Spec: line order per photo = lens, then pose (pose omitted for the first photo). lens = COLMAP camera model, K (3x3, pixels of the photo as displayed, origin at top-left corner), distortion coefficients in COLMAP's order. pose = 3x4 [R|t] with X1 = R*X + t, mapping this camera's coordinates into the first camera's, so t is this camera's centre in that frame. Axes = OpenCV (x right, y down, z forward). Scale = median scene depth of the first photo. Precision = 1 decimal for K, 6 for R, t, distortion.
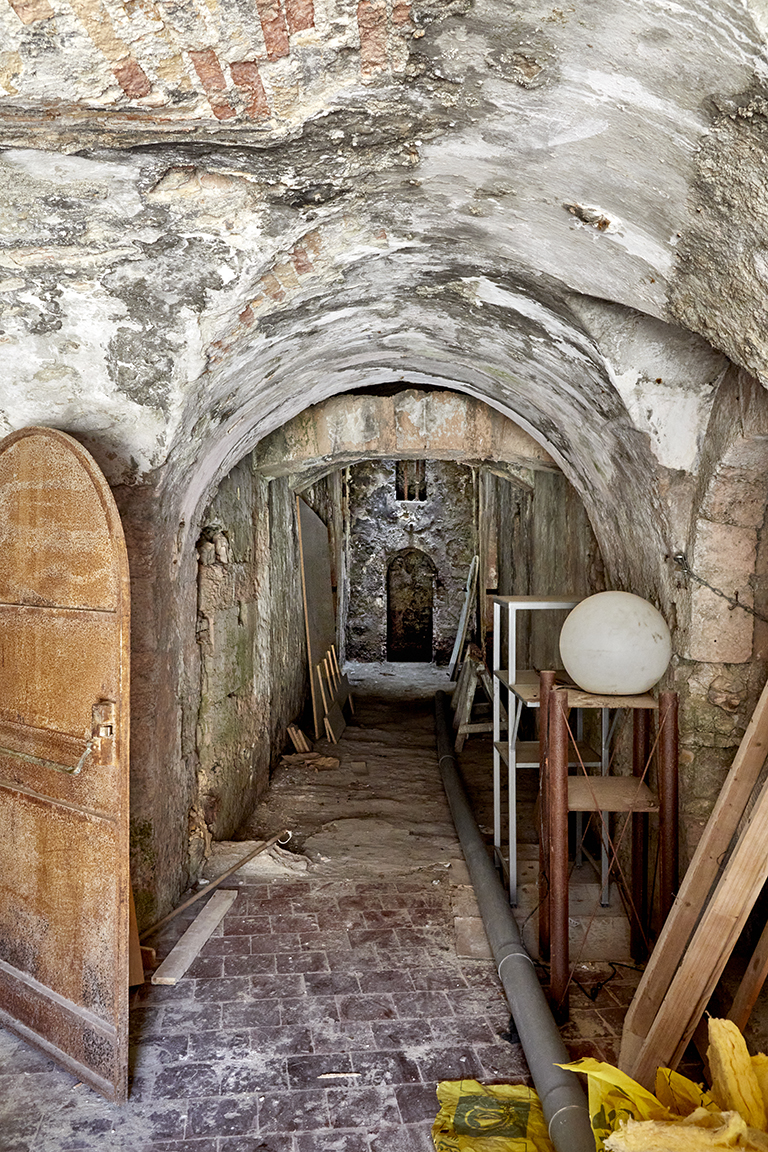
lens RADIAL K [[955.9, 0, 384.0], [0, 955.9, 573.8], [0, 0, 1]] dist [0.000838, 0.000039]
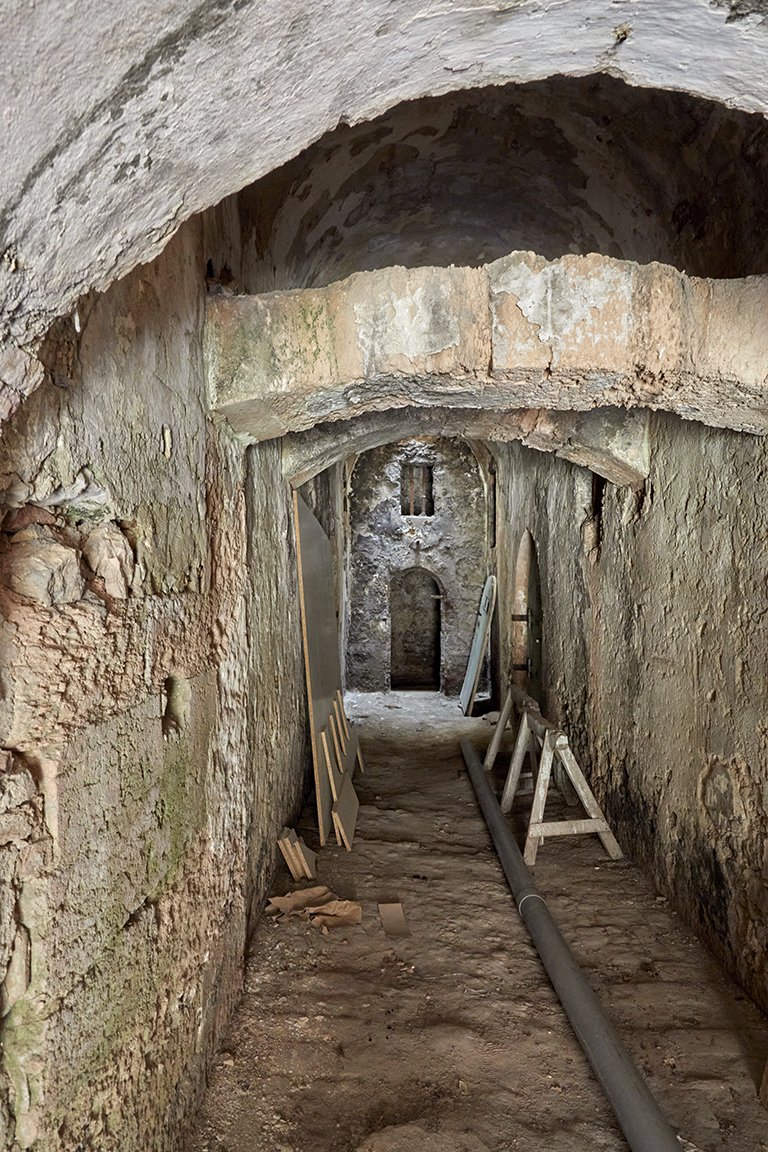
lens RADIAL K [[780.2, 0, 383.8], [0, 780.2, 577.9], [0, 0, 1]] dist [0.001248, 0.000198]
pose [[0.999659, 0.001488, 0.026055, -0.024469], [-0.001103, 0.999890, -0.014758, -0.005896], [-0.026074, 0.014725, 0.999552, 0.260942]]
